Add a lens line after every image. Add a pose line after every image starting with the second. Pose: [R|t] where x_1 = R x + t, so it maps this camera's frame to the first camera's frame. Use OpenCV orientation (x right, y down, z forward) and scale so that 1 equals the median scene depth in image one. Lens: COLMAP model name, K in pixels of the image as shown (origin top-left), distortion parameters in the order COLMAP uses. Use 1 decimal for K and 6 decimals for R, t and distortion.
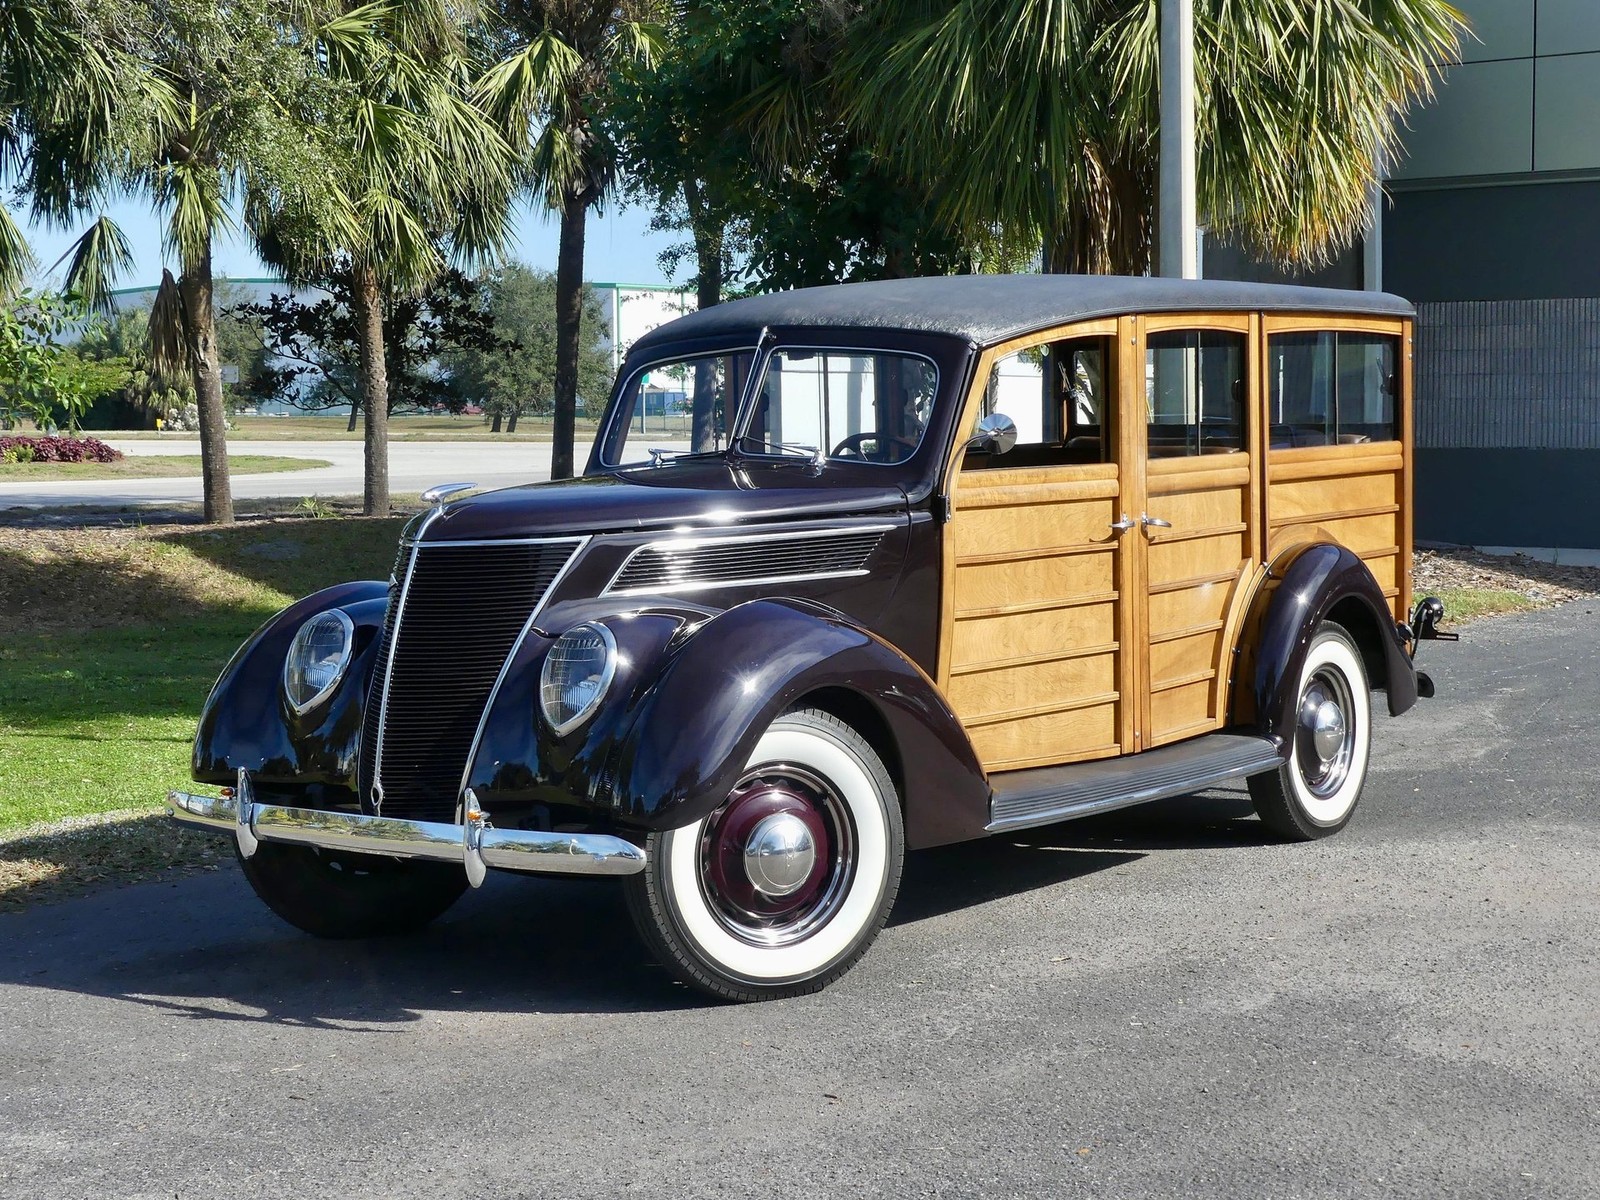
lens RADIAL K [[2694.4, 0, 830.2], [0, 2694.4, 611.2], [0, 0, 1]] dist [-0.001605, -0.013014]
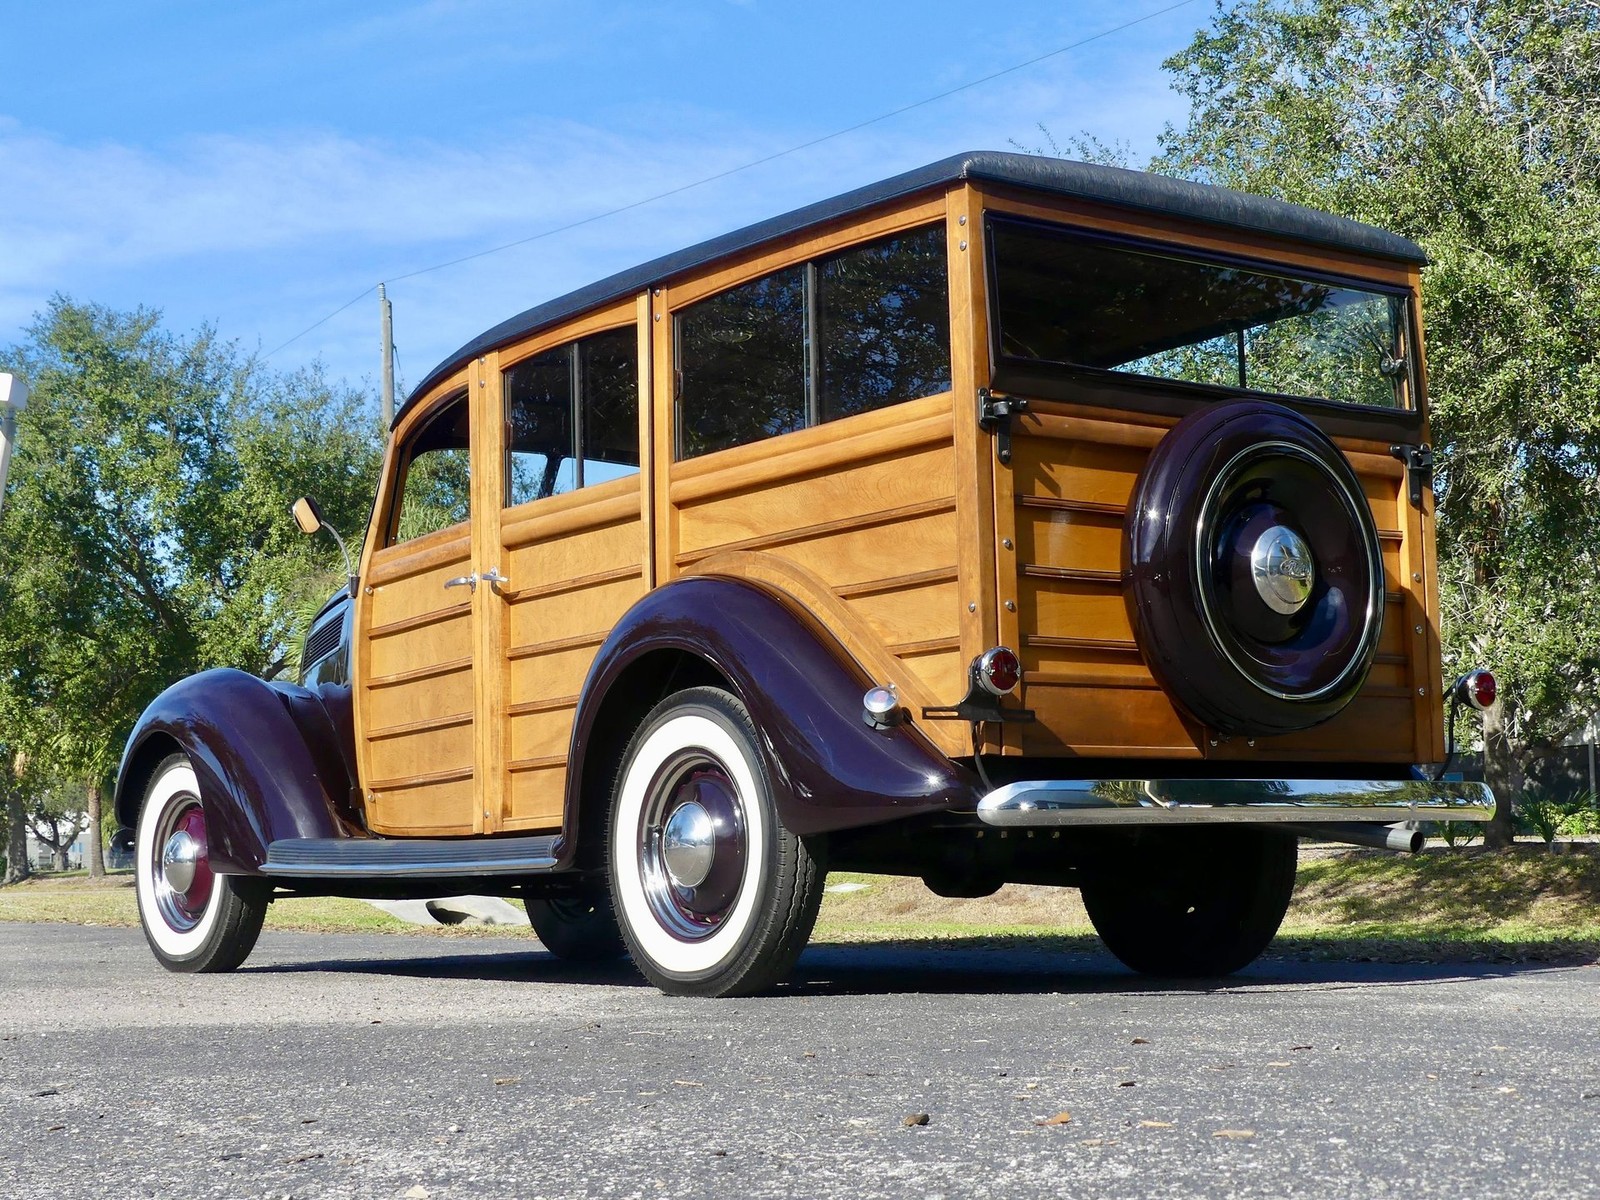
lens RADIAL K [[2694.4, 0, 830.2], [0, 2694.4, 611.2], [0, 0, 1]] dist [-0.001605, -0.013014]
pose [[-0.301514, -0.076016, -0.950427, 0.840757], [-0.047182, 0.996785, -0.064756, 0.027734], [0.952294, 0.025318, -0.304131, 1.240476]]
